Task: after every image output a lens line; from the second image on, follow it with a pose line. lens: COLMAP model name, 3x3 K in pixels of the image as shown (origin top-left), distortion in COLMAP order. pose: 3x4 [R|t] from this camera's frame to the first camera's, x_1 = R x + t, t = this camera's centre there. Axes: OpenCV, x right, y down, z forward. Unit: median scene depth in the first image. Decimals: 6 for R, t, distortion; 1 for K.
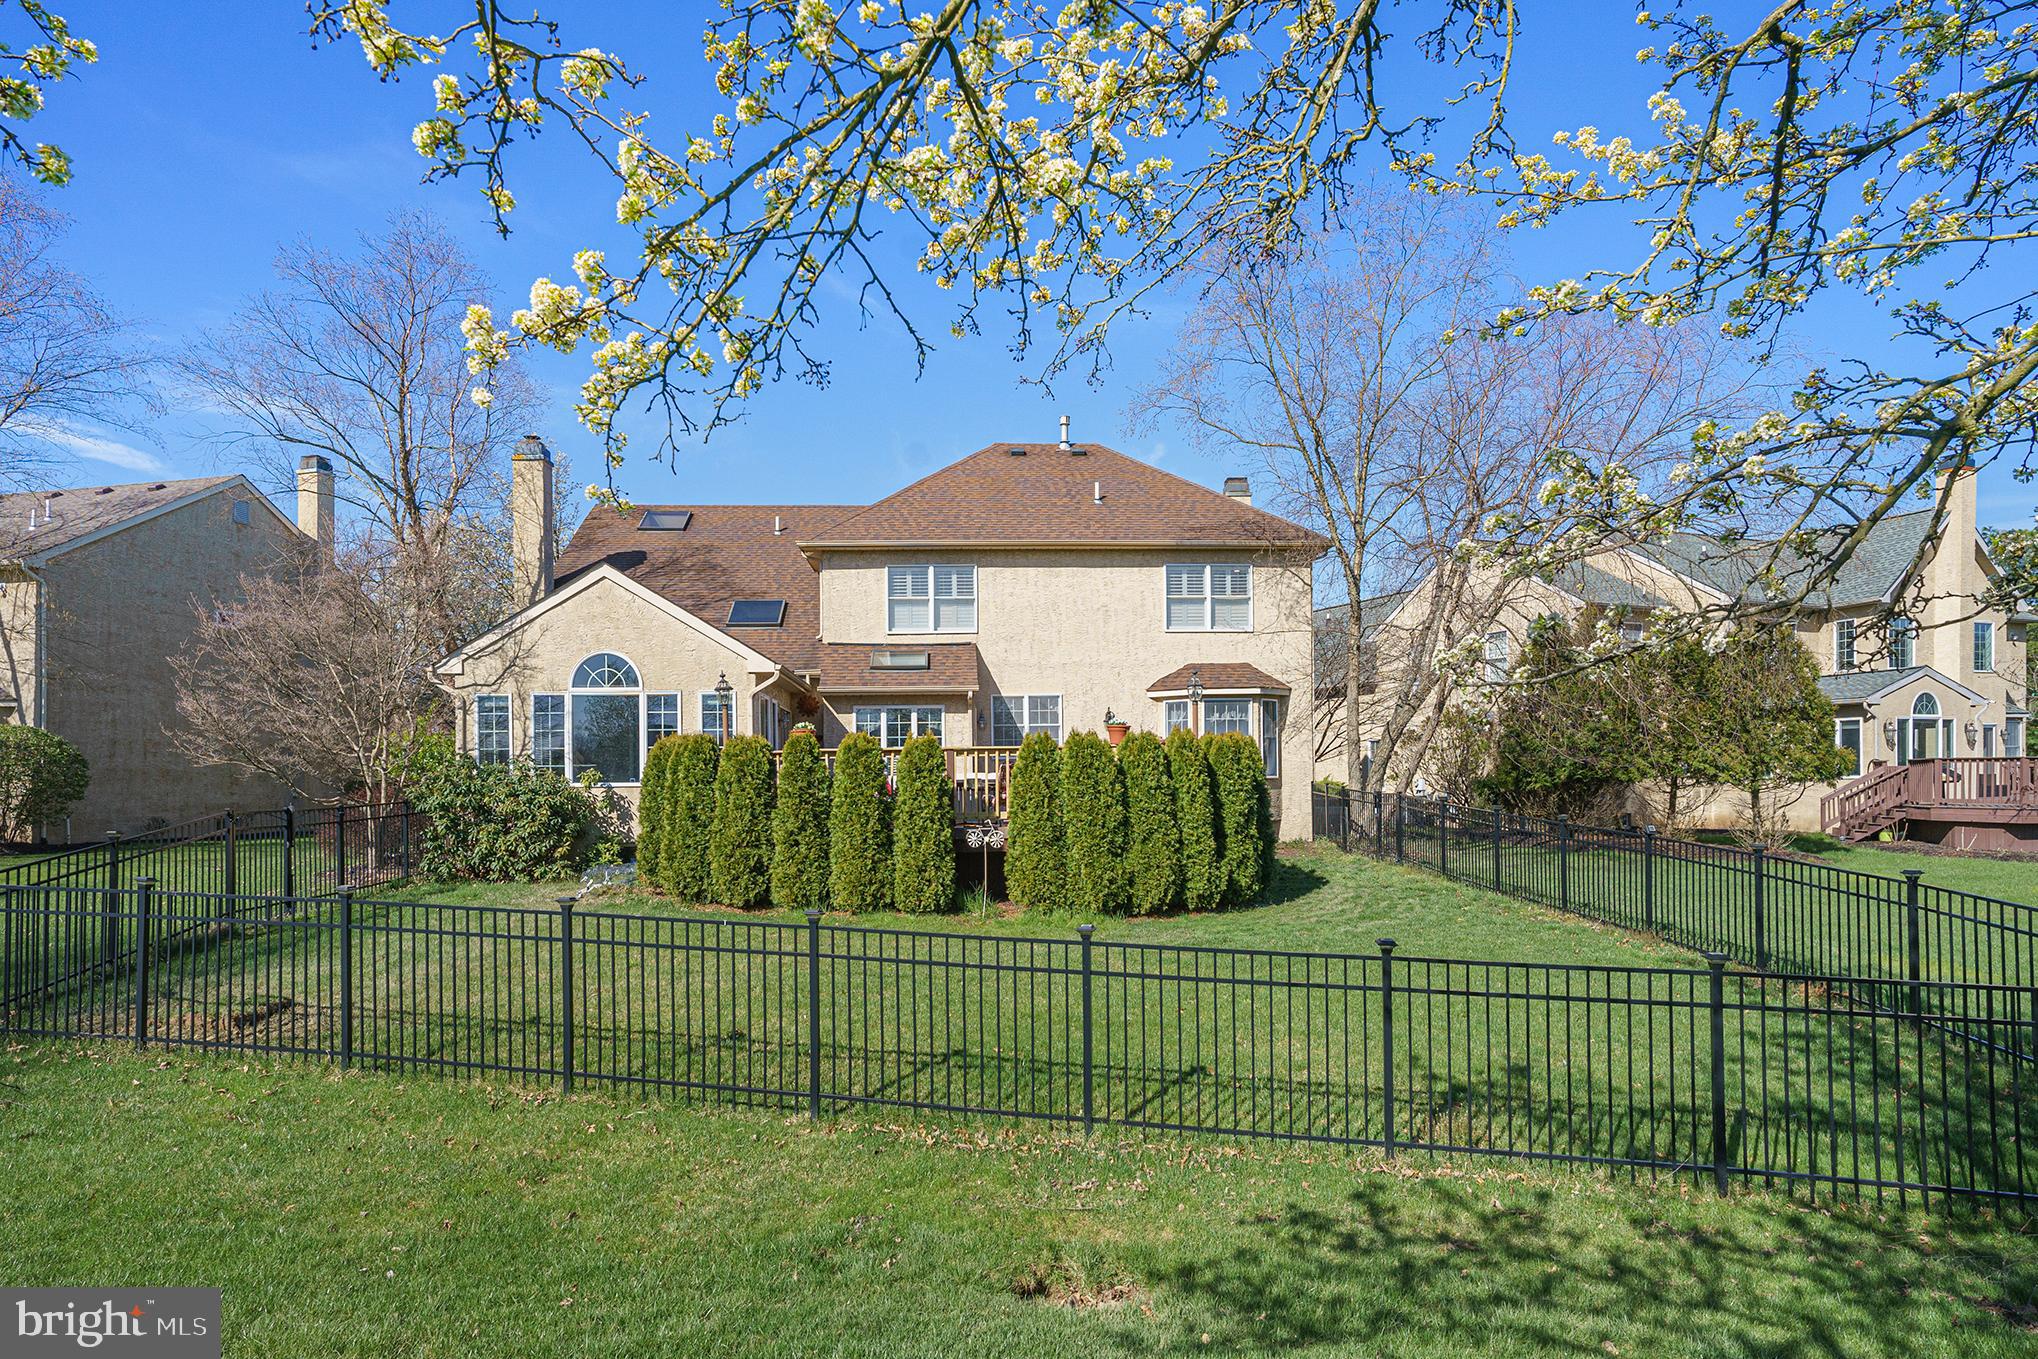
lens RADIAL K [[1184.3, 0, 1020.2], [0, 1184.3, 656.3], [0, 0, 1]] dist [-0.047634, 0.000887]
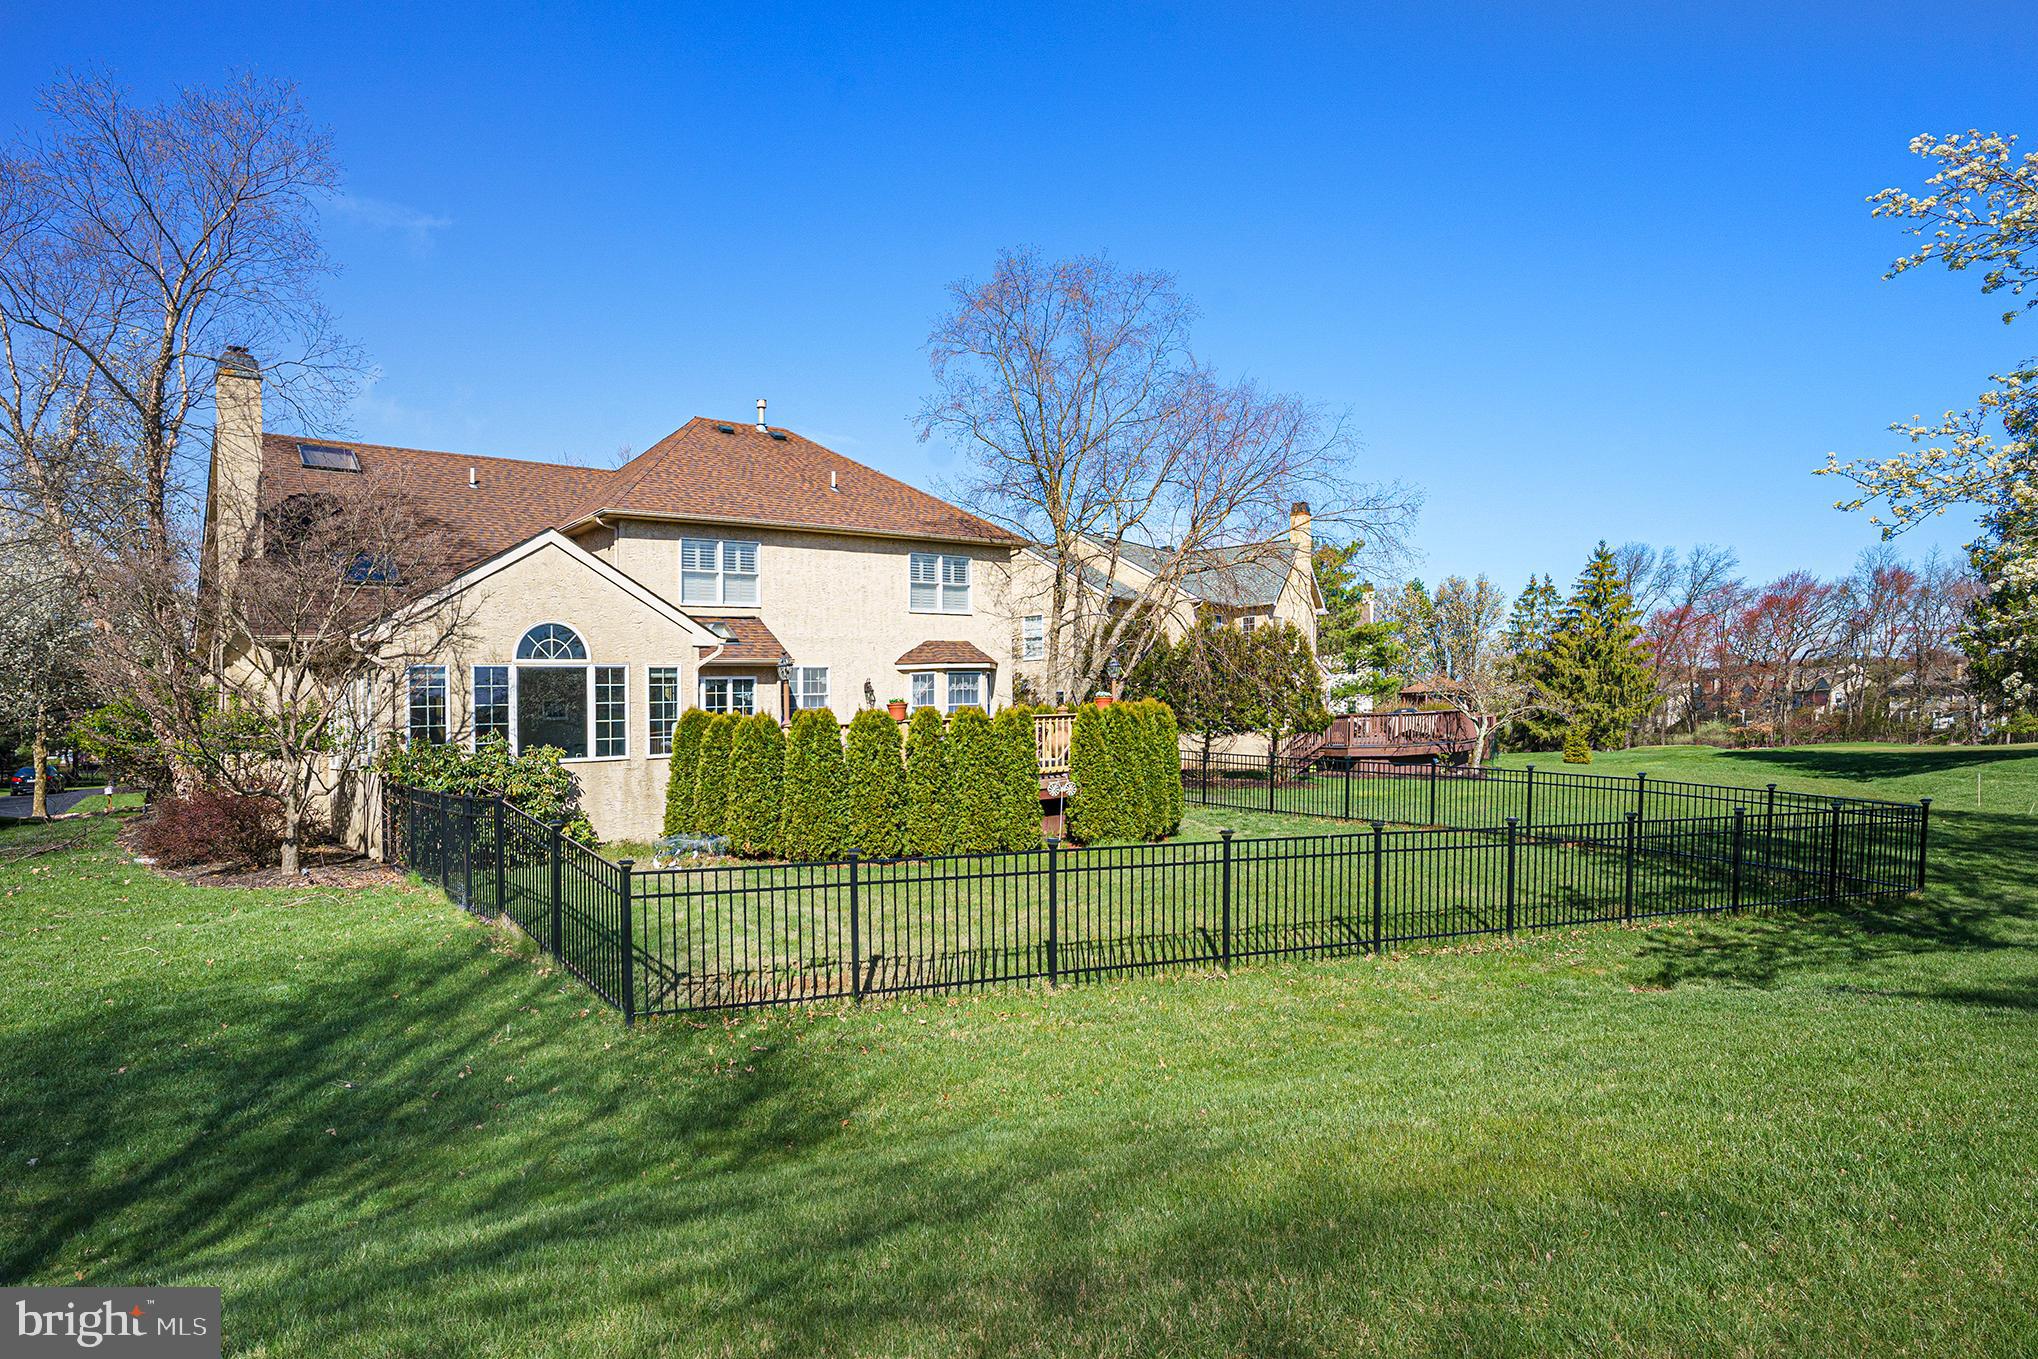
lens RADIAL K [[1184.3, 0, 1020.2], [0, 1184.3, 656.3], [0, 0, 1]] dist [-0.047634, 0.000887]
pose [[0.816961, 0.013114, 0.576544, -0.480968], [-0.031387, 0.999271, 0.021747, -0.006804], [-0.575838, -0.035863, 0.816777, 0.006397]]
